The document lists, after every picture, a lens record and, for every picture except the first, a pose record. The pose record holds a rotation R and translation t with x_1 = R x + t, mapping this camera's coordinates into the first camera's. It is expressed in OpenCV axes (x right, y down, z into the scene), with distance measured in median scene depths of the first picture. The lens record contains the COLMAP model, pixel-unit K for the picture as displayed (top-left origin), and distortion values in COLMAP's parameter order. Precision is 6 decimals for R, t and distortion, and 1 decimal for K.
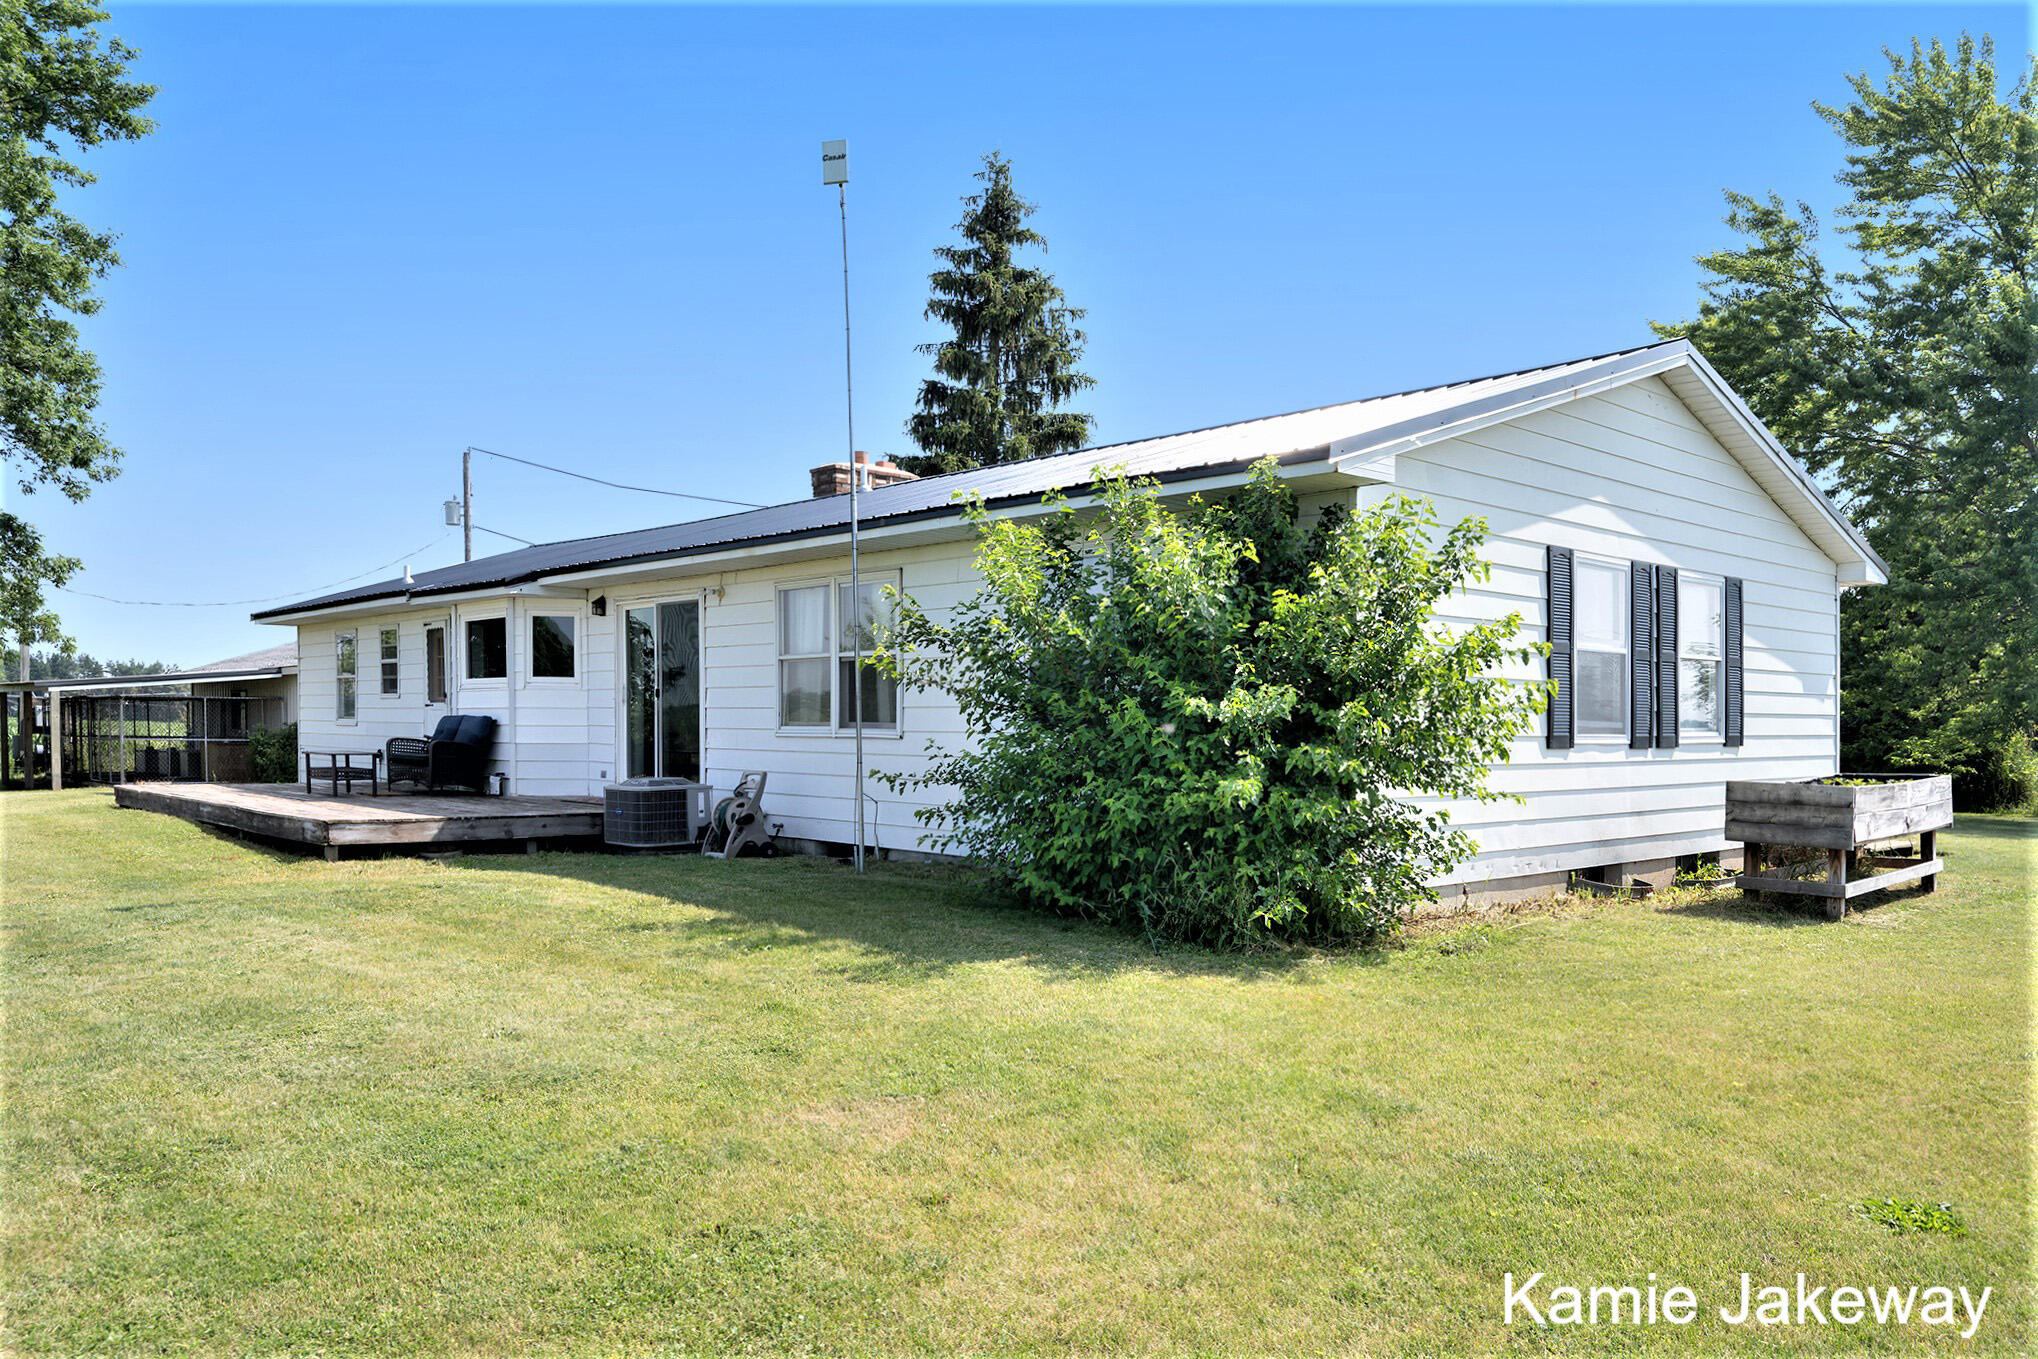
lens RADIAL K [[1463.5, 0, 1027.7], [0, 1463.5, 757.4], [0, 0, 1]] dist [0.025323, -0.002826]
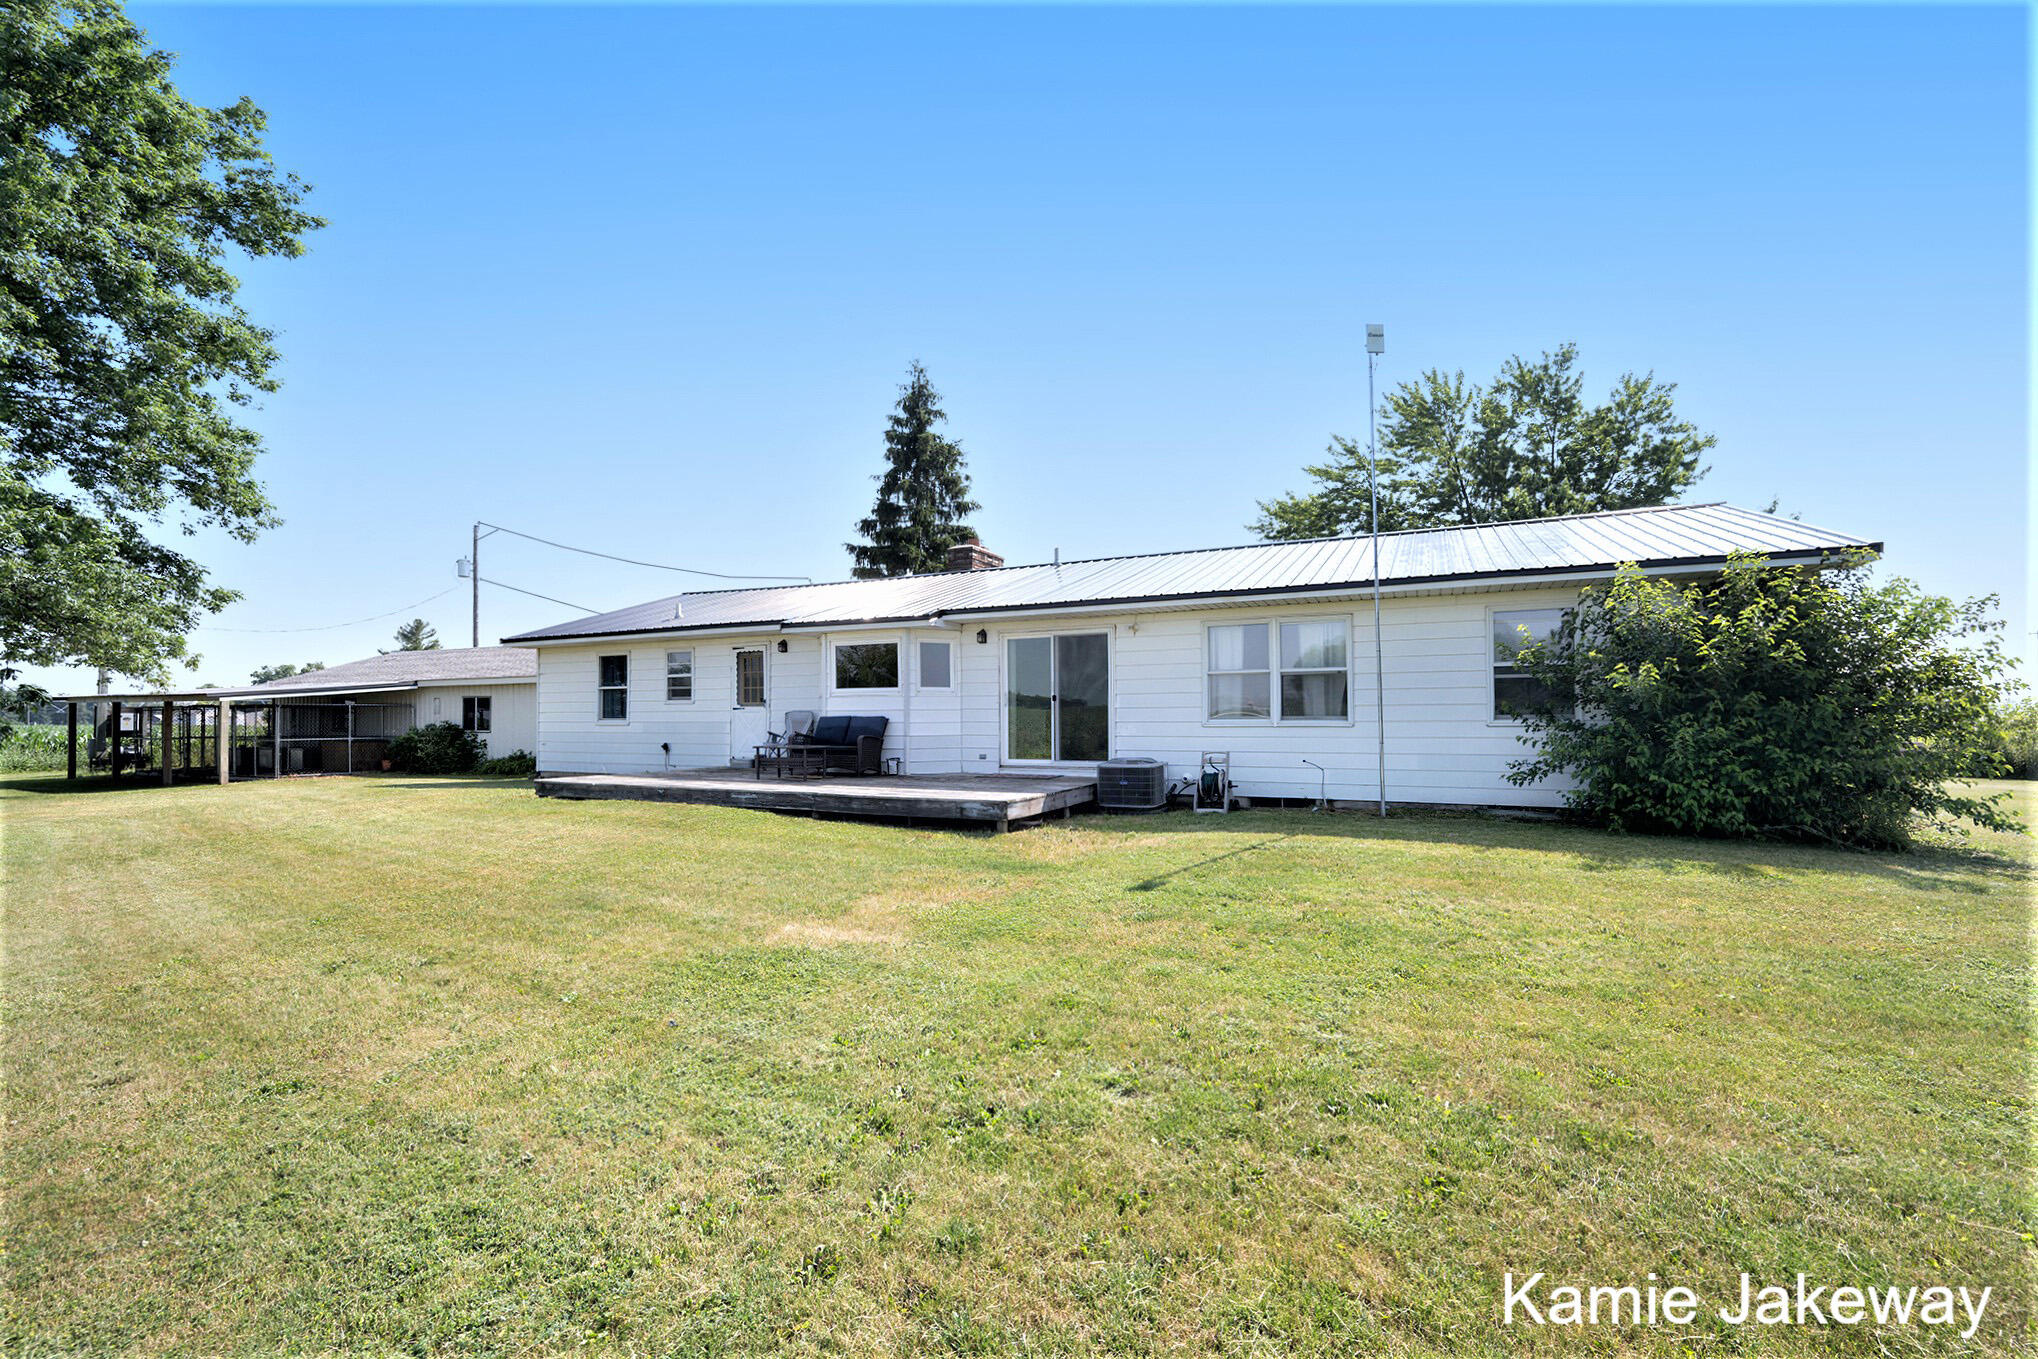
lens RADIAL K [[846.5, 0, 998.3], [0, 846.5, 714.4], [0, 0, 1]] dist [0.008088, 0.000423]
pose [[0.936906, -0.010819, 0.349414, -0.327871], [0.019285, 0.999599, -0.020758, -0.007167], [-0.349049, 0.026187, 0.936738, 0.143019]]
